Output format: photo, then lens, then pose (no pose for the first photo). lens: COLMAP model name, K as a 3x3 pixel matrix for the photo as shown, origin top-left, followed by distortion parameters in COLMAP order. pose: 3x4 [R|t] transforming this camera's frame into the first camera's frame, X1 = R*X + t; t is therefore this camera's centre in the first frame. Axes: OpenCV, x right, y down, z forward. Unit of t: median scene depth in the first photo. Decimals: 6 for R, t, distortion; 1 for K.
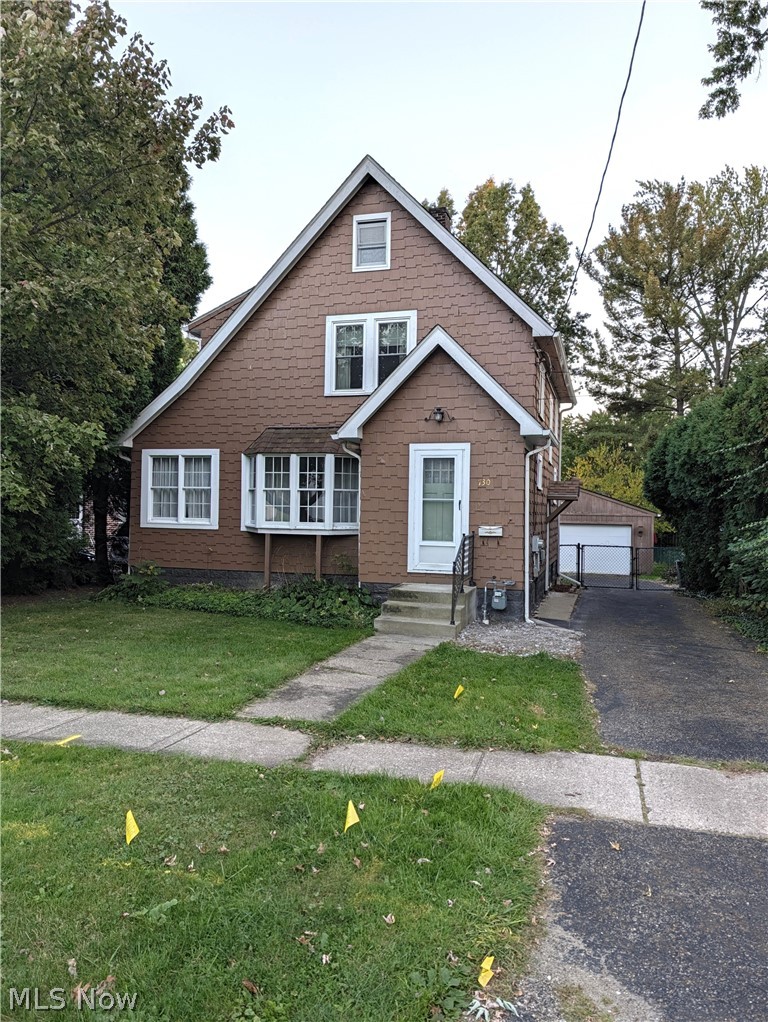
lens RADIAL K [[724.4, 0, 384.0], [0, 724.4, 511.0], [0, 0, 1]] dist [0.002292, 0.004994]
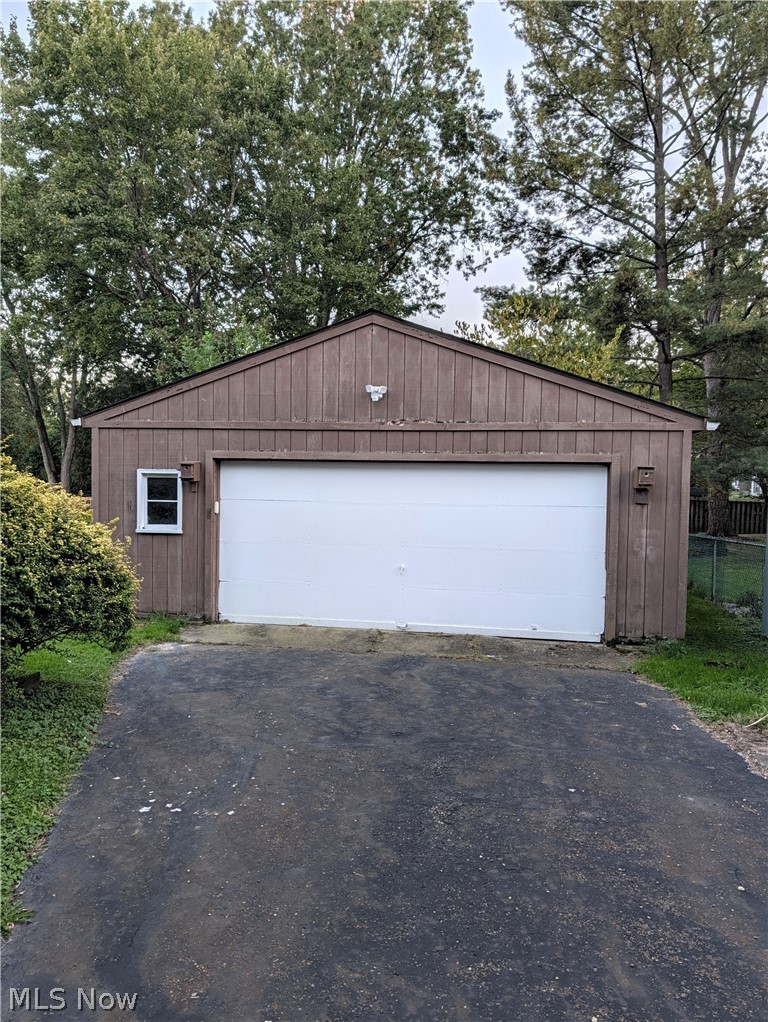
lens RADIAL K [[724.4, 0, 384.0], [0, 724.4, 511.0], [0, 0, 1]] dist [0.002292, 0.004994]
pose [[0.994868, -0.005691, 0.101016, 0.224041], [0.000951, 0.998899, 0.046912, 0.023892], [-0.101172, -0.046575, 0.993778, 0.720694]]
